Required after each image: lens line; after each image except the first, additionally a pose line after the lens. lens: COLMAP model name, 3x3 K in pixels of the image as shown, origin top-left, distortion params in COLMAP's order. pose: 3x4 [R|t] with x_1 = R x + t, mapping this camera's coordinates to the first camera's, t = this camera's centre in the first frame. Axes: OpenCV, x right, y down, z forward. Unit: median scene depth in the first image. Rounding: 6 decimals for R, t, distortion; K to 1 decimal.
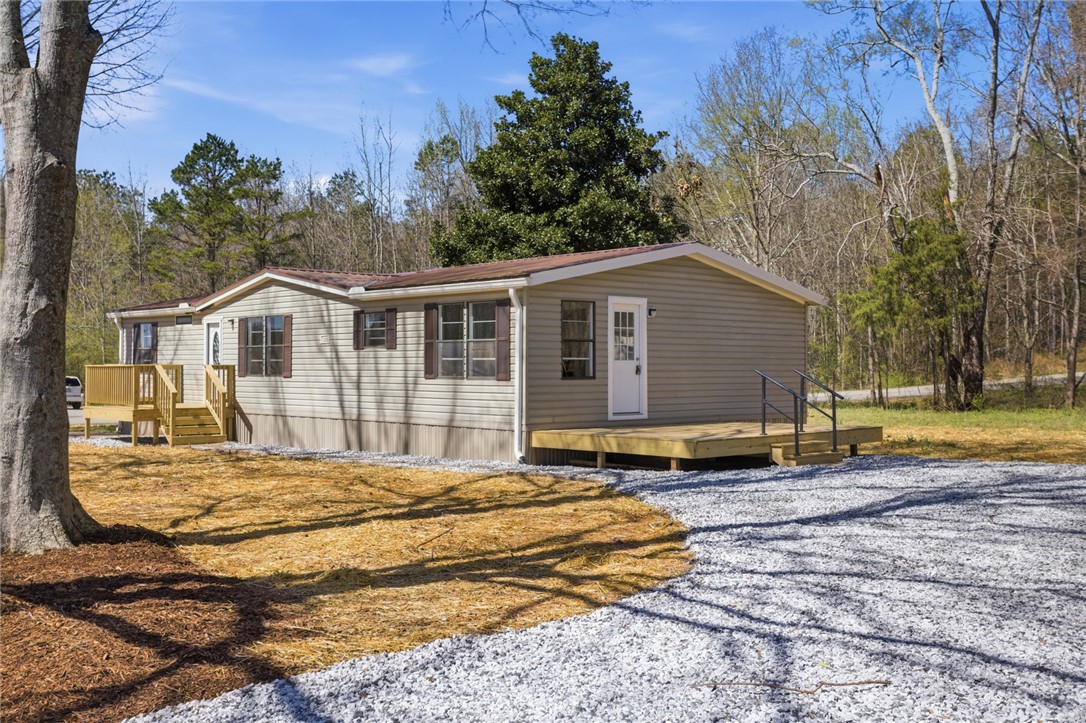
lens RADIAL K [[1136.5, 0, 513.0], [0, 1136.5, 373.7], [0, 0, 1]] dist [-0.037303, 0.000000]
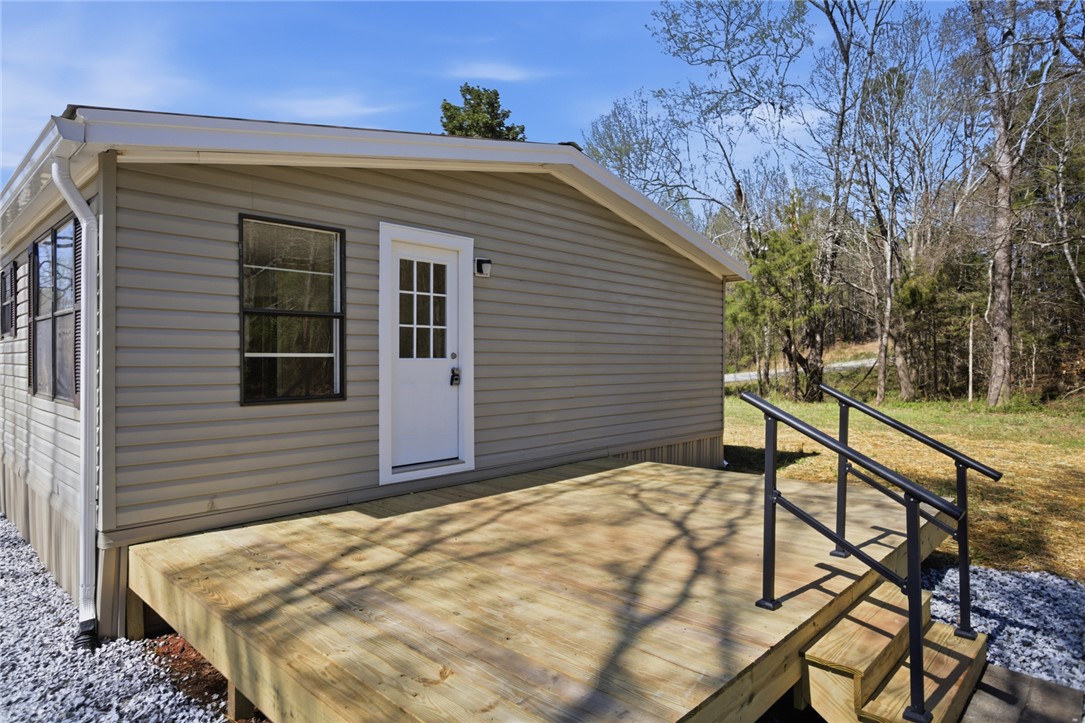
lens RADIAL K [[518.3, 0, 542.7], [0, 518.3, 362.0], [0, 0, 1]] dist [-0.004309, 0.000354]
pose [[0.996648, -0.000640, 0.081809, 0.124971], [0.000458, 0.999997, 0.002246, -0.010136], [-0.081810, -0.002201, 0.996645, 0.728922]]
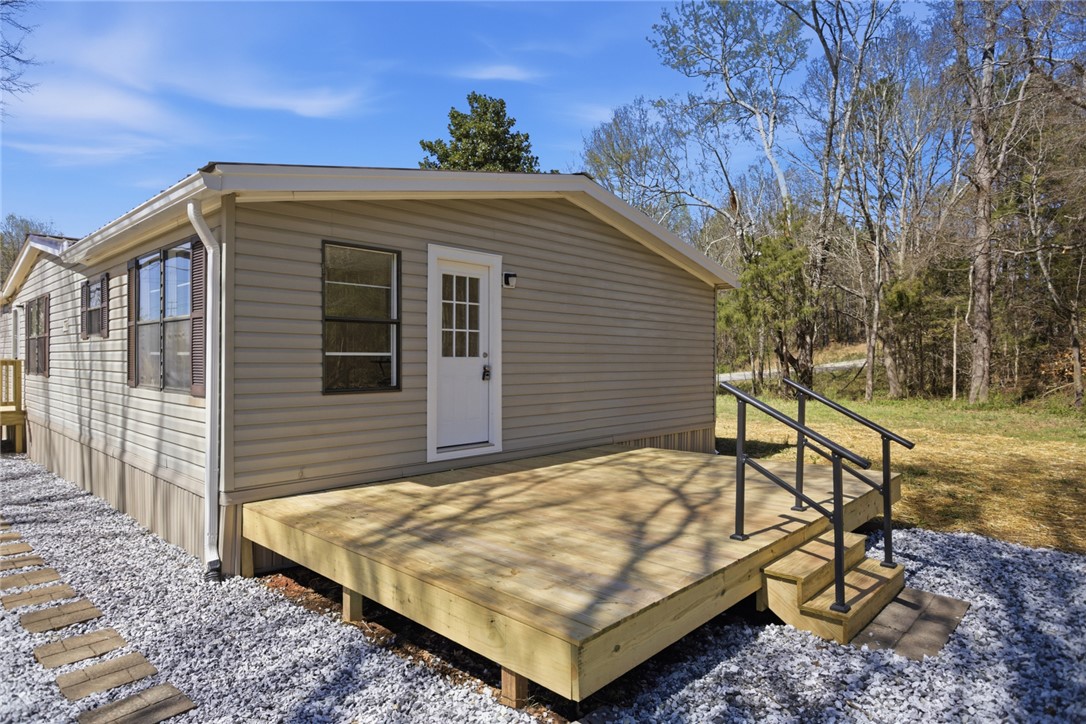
lens RADIAL K [[518.7, 0, 544.0], [0, 518.7, 366.6], [0, 0, 1]] dist [-0.004309, 0.000354]
pose [[0.995956, 0.001584, 0.089826, 0.110985], [-0.002712, 0.999919, 0.012431, -0.009801], [-0.089799, -0.012625, 0.995880, 0.688554]]
